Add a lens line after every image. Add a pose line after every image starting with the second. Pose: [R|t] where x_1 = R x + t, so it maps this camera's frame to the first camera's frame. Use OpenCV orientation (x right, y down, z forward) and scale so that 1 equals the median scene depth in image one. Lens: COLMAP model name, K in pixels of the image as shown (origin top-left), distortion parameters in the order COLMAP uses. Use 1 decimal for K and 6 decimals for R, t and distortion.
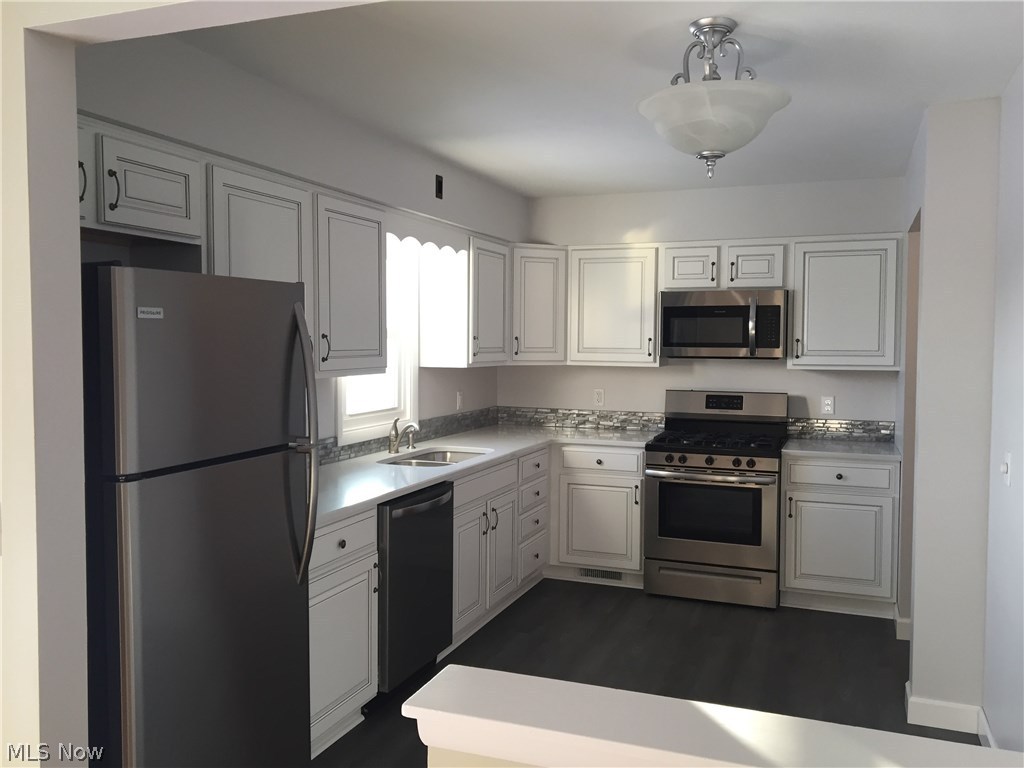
lens RADIAL K [[854.9, 0, 512.0], [0, 854.9, 384.0], [0, 0, 1]] dist [0.030091, -0.043286]
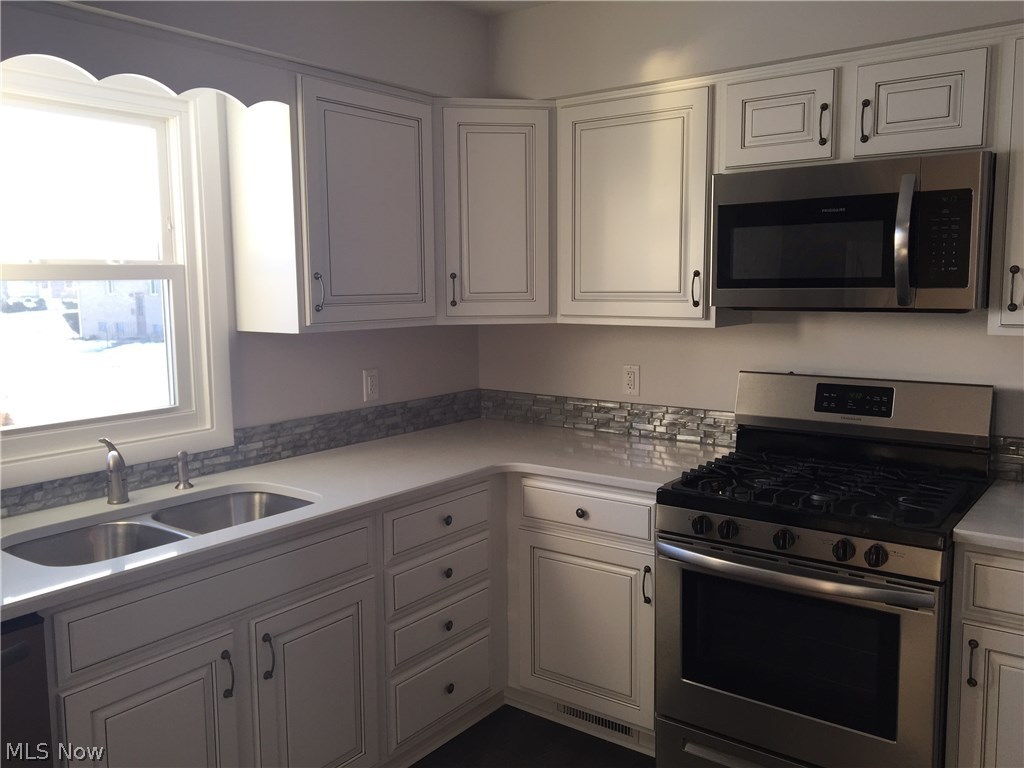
lens RADIAL K [[870.1, 0, 512.0], [0, 870.1, 384.0], [0, 0, 1]] dist [0.019477, -0.007343]
pose [[0.963300, 0.017065, -0.267884, 0.205786], [0.001329, 0.997662, 0.068333, -0.023491], [0.268423, -0.066182, 0.961025, 0.498779]]
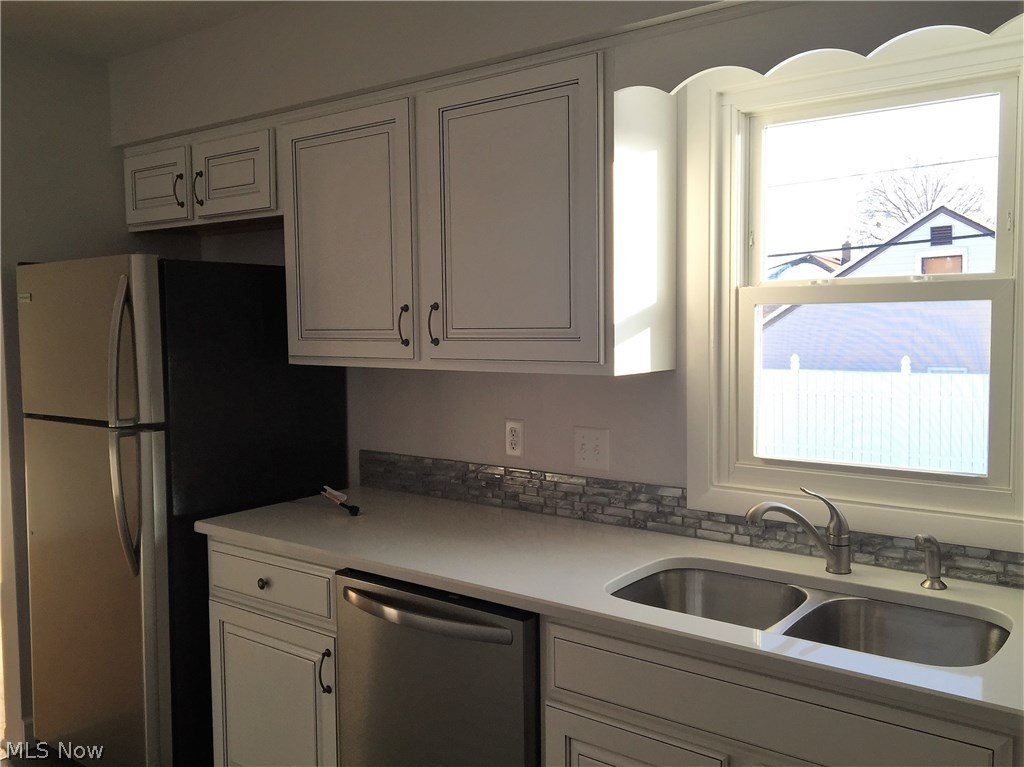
lens RADIAL K [[889.7, 0, 512.0], [0, 889.7, 383.5], [0, 0, 1]] dist [0.026016, -0.024028]
pose [[-0.285682, 0.071187, -0.955677, 0.289260], [-0.037203, 0.995662, 0.085287, -0.039212], [0.957602, 0.059919, -0.281794, 0.852114]]
